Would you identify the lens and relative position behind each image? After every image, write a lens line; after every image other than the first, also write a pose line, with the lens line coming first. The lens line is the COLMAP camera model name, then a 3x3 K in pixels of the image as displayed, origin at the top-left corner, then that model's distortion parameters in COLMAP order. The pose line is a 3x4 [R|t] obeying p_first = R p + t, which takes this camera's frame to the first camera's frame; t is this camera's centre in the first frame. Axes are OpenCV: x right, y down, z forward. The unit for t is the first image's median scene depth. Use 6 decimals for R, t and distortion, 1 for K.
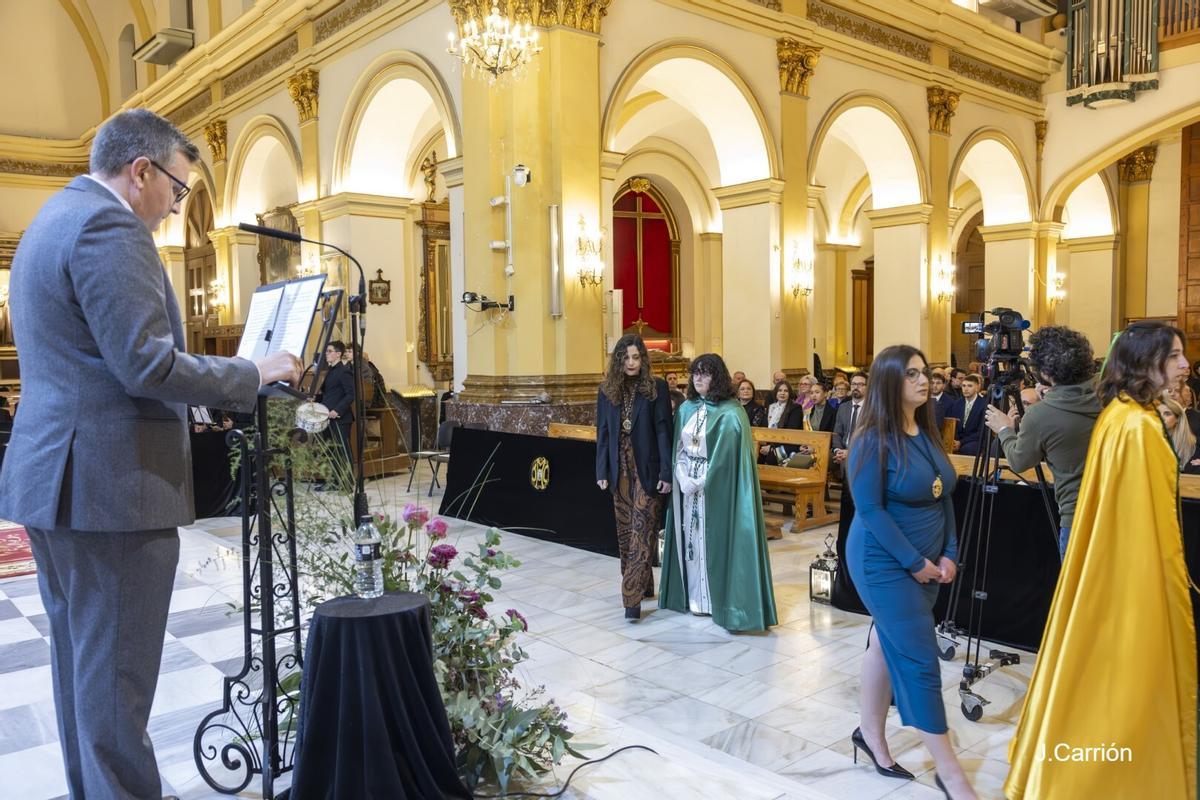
lens RADIAL K [[940.8, 0, 598.0], [0, 940.8, 404.6], [0, 0, 1]] dist [0.007886, 0.009151]
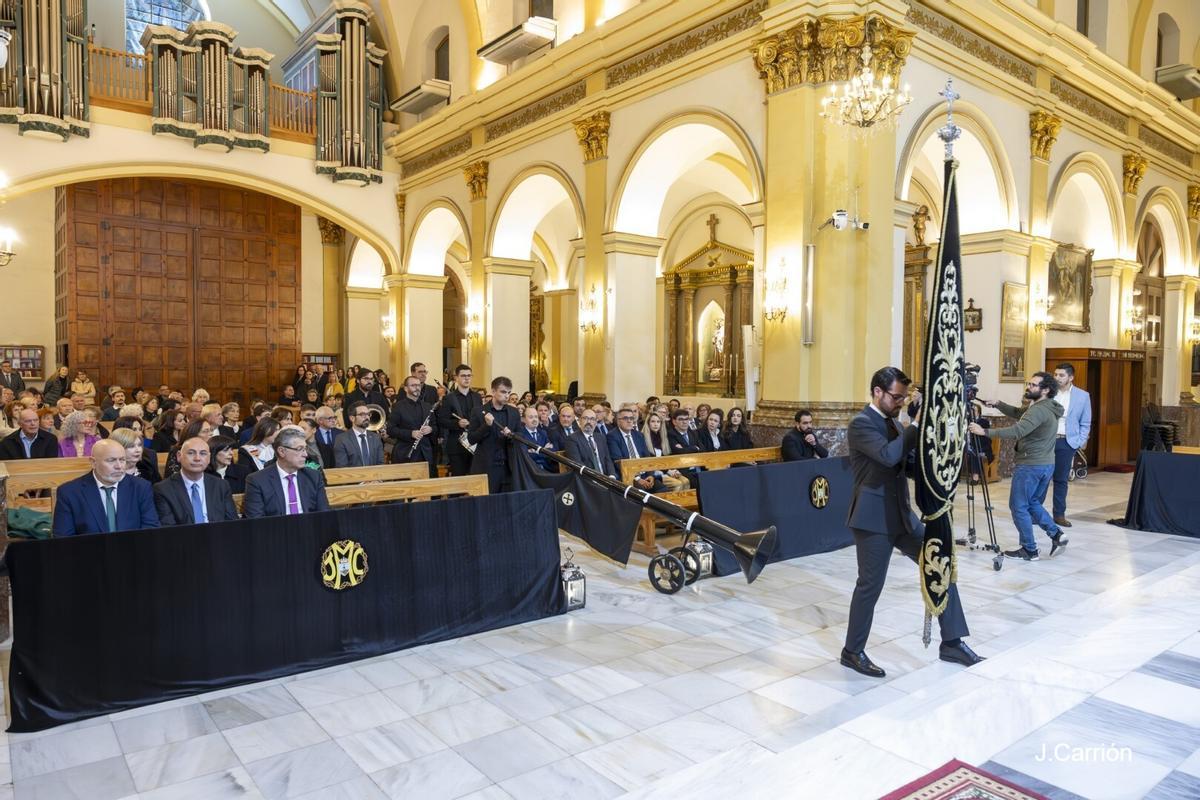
lens RADIAL K [[792.2, 0, 599.1], [0, 792.2, 399.4], [0, 0, 1]] dist [-0.000498, 0.000200]
pose [[0.041099, -0.023642, 0.998875, -0.401184], [0.050119, 0.998510, 0.021571, -0.033578], [-0.997897, 0.049176, 0.042223, 0.527727]]
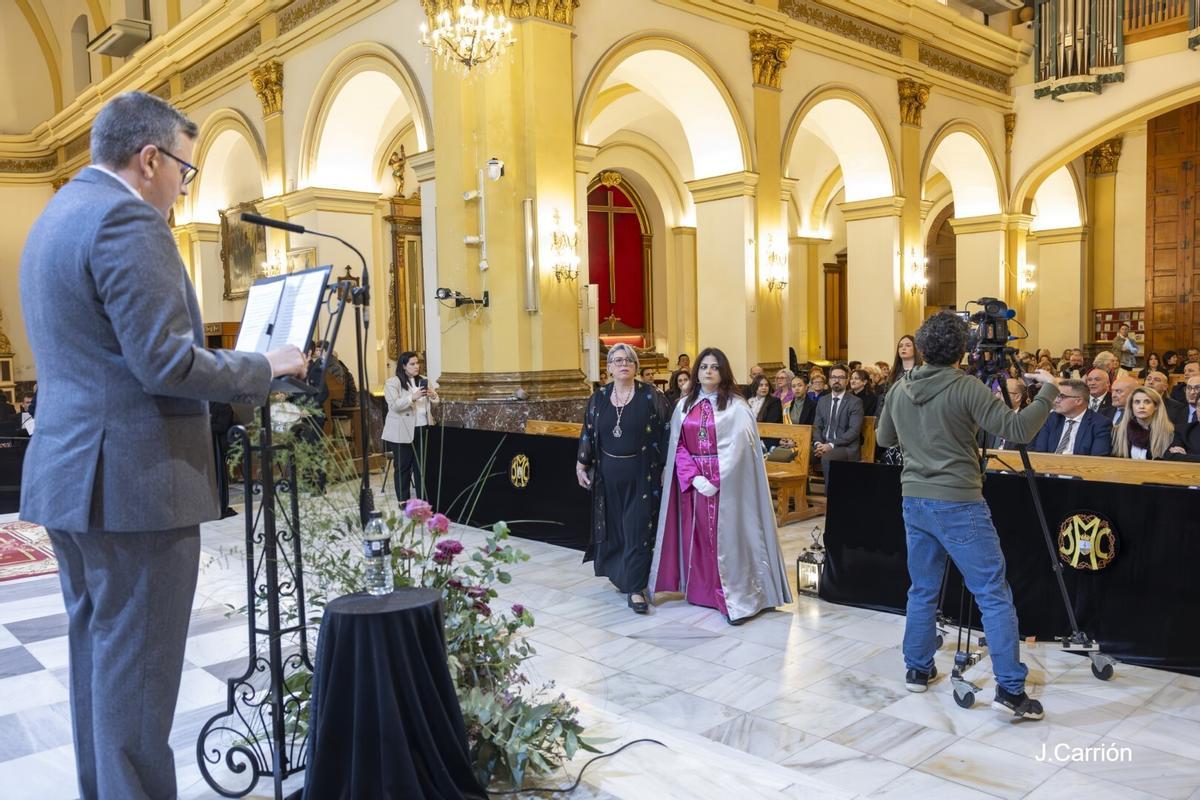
lens RADIAL K [[952.6, 0, 596.0], [0, 952.6, 404.4], [0, 0, 1]] dist [0.004489, 0.005151]
pose [[0.999397, -0.011834, 0.032648, -0.011011], [0.011757, 0.999928, 0.002535, 0.001596], [-0.032676, -0.002150, 0.999464, -0.000669]]
